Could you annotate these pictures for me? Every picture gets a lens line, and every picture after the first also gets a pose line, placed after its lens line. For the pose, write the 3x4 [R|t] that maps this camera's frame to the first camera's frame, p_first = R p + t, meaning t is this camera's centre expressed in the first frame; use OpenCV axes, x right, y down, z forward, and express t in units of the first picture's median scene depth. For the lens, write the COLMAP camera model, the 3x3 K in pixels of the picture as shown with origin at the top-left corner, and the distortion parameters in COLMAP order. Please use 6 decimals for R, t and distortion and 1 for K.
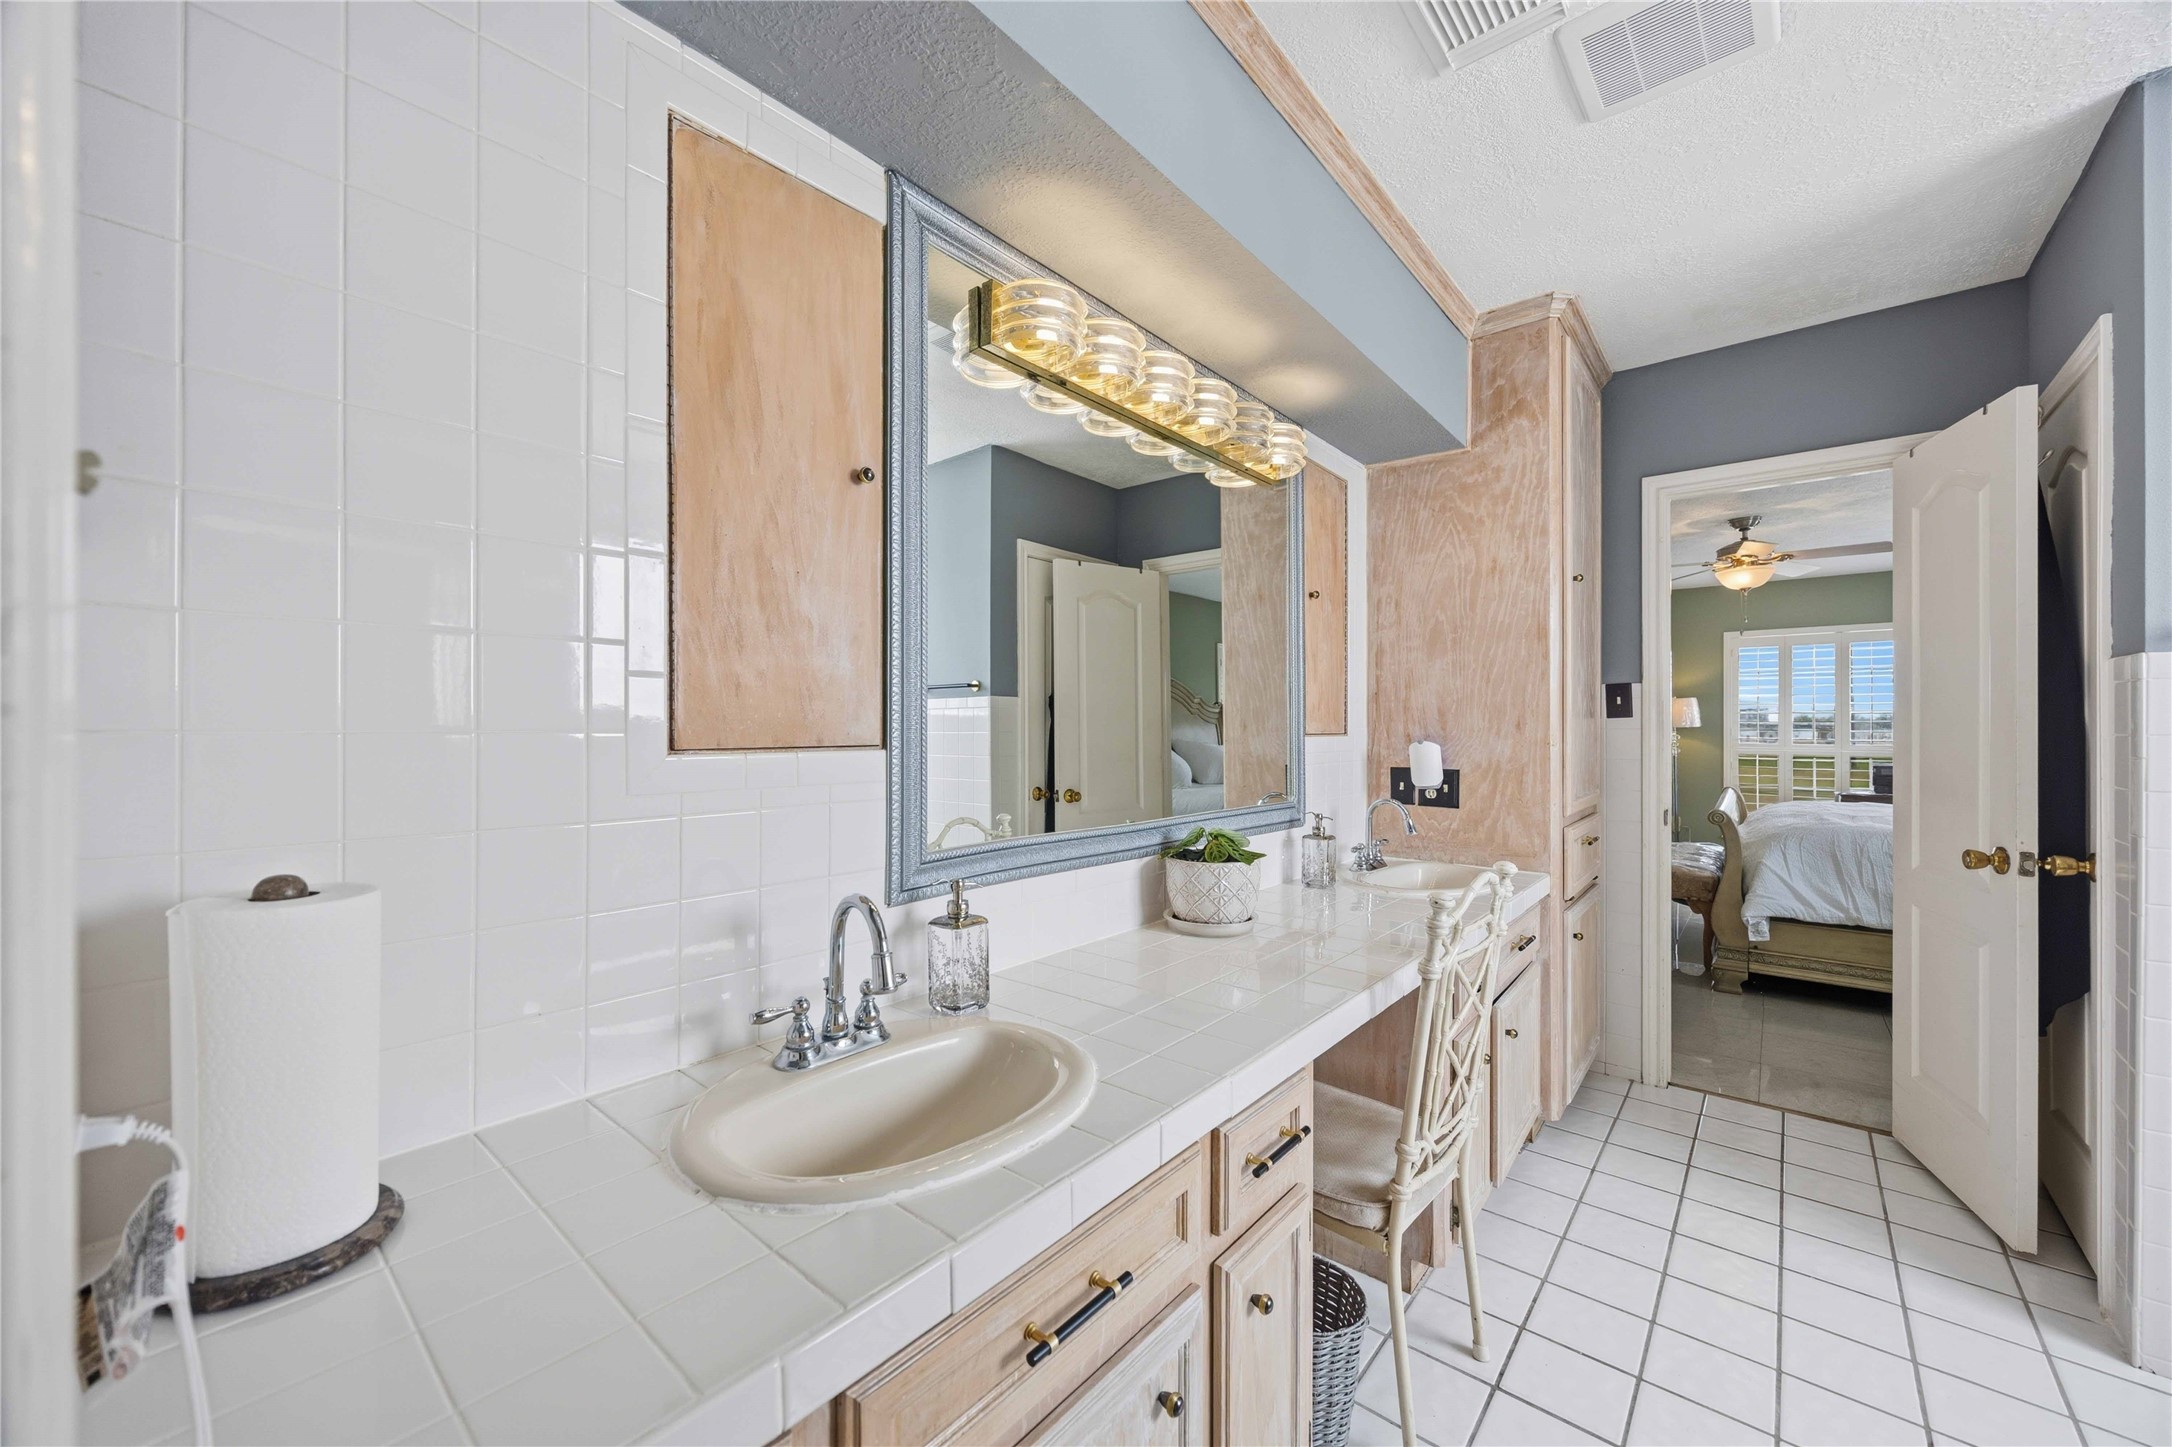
lens RADIAL K [[826.8, 0, 1079.5], [0, 826.8, 721.7], [0, 0, 1]] dist [-0.001377, 0.000382]
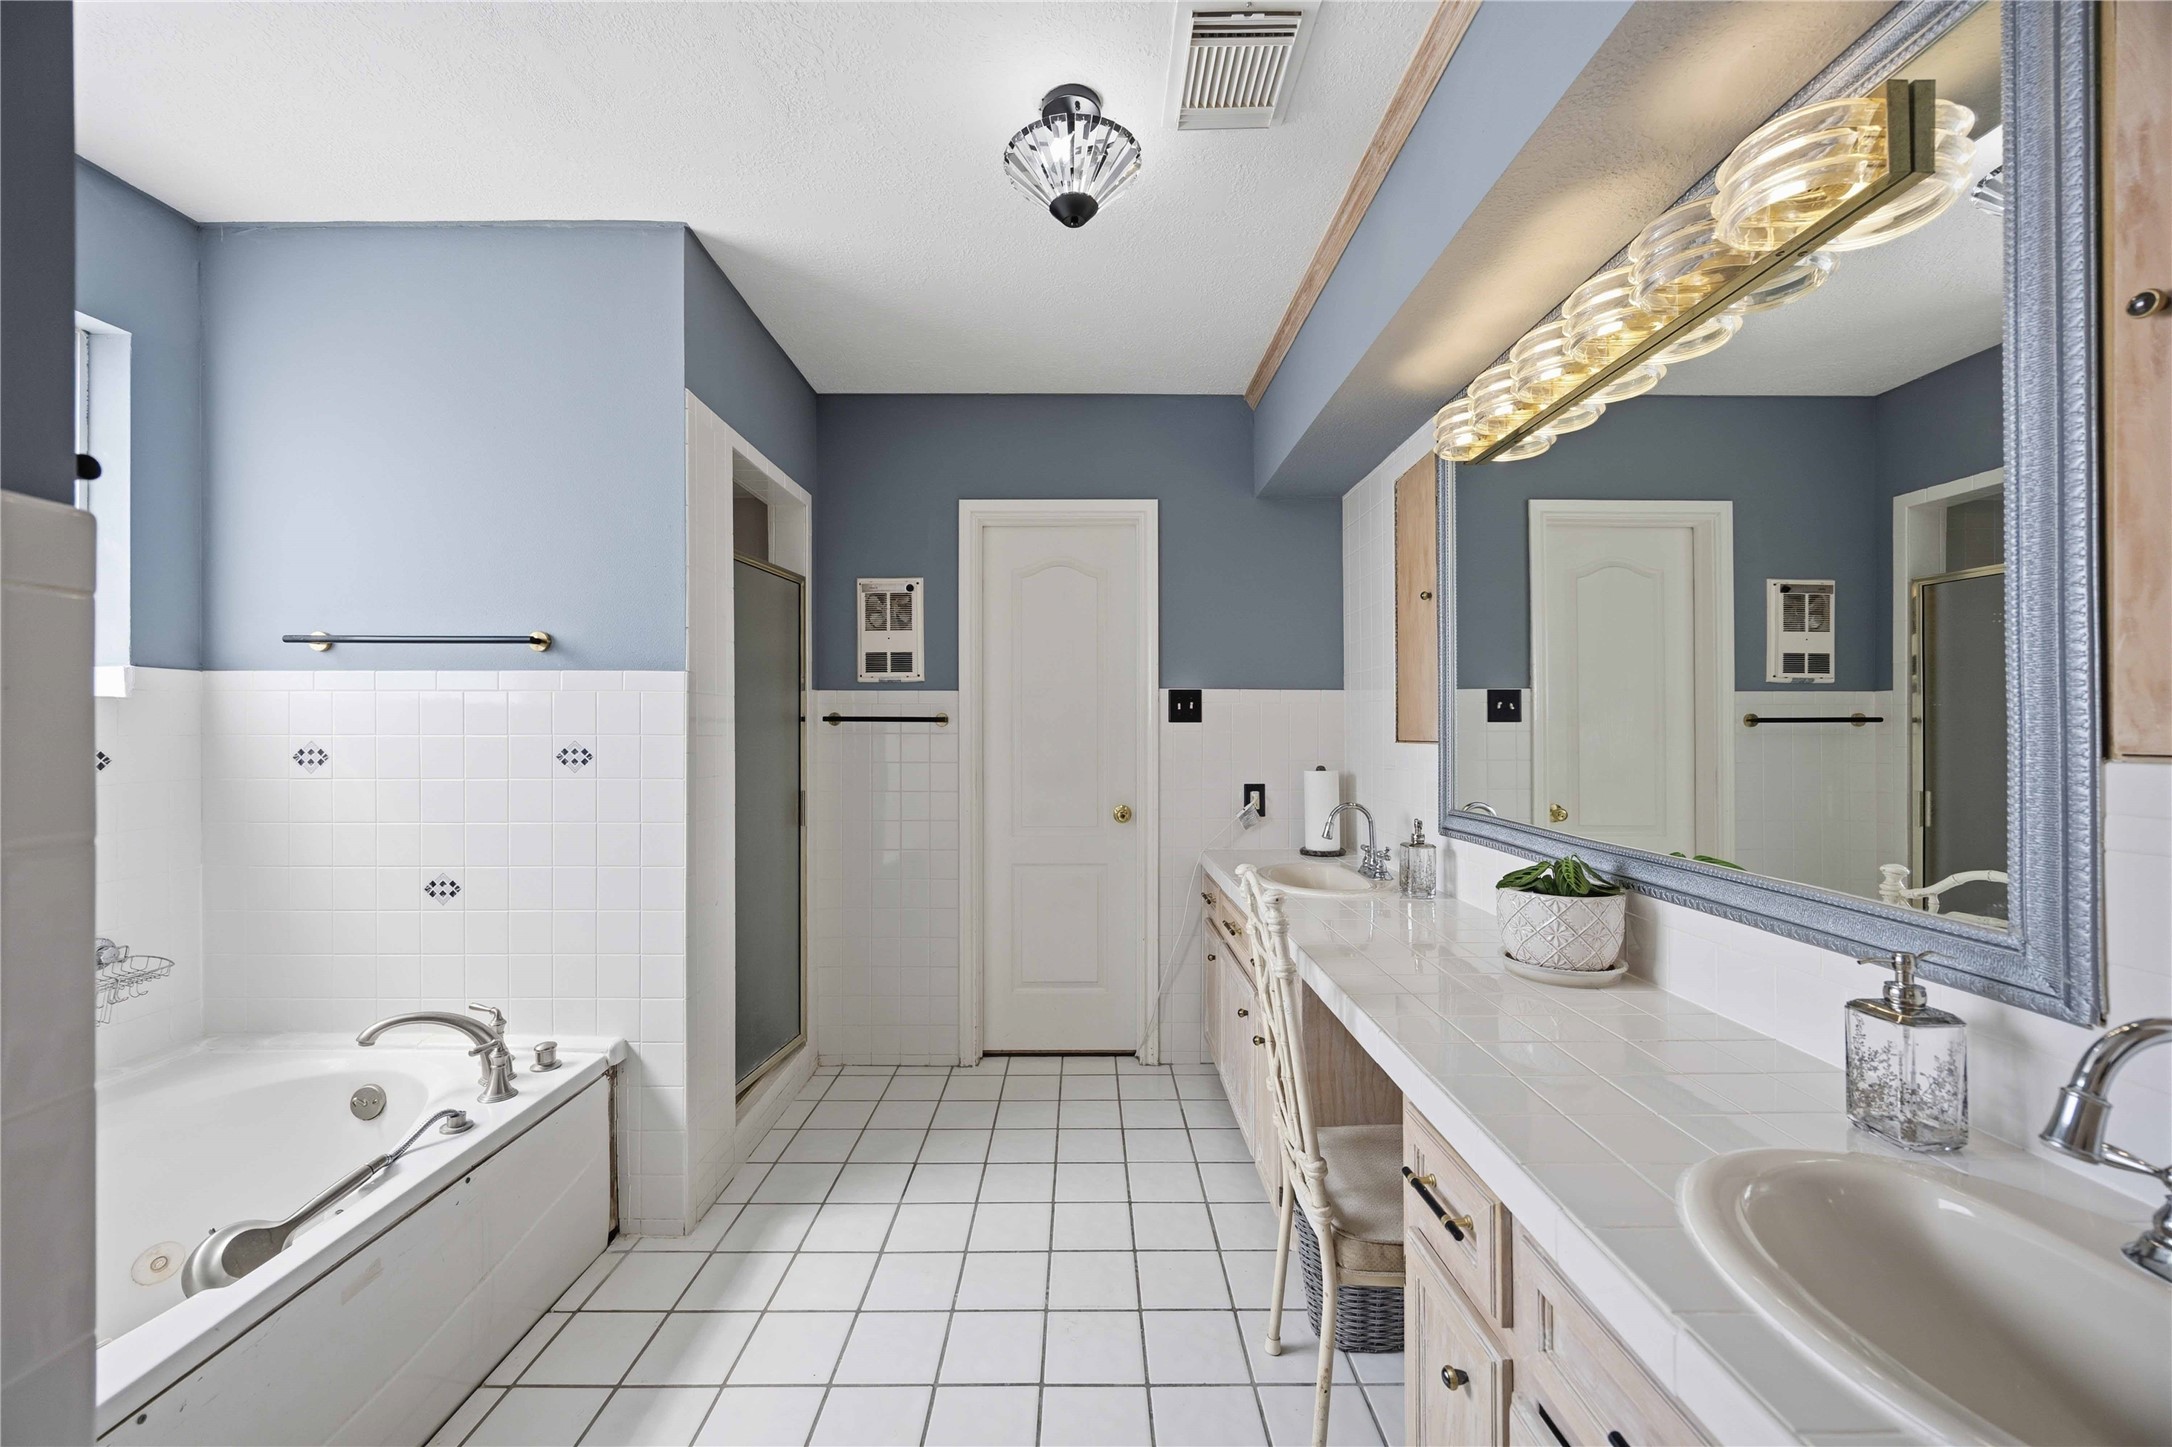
lens RADIAL K [[826.8, 0, 1083.2], [0, 826.8, 730.5], [0, 0, 1]] dist [-0.001377, 0.000382]
pose [[-0.757070, -0.010248, -0.653253, 1.045923], [-0.007430, 0.999947, -0.007075, 0.008004], [0.653292, -0.000503, -0.757106, 1.312283]]
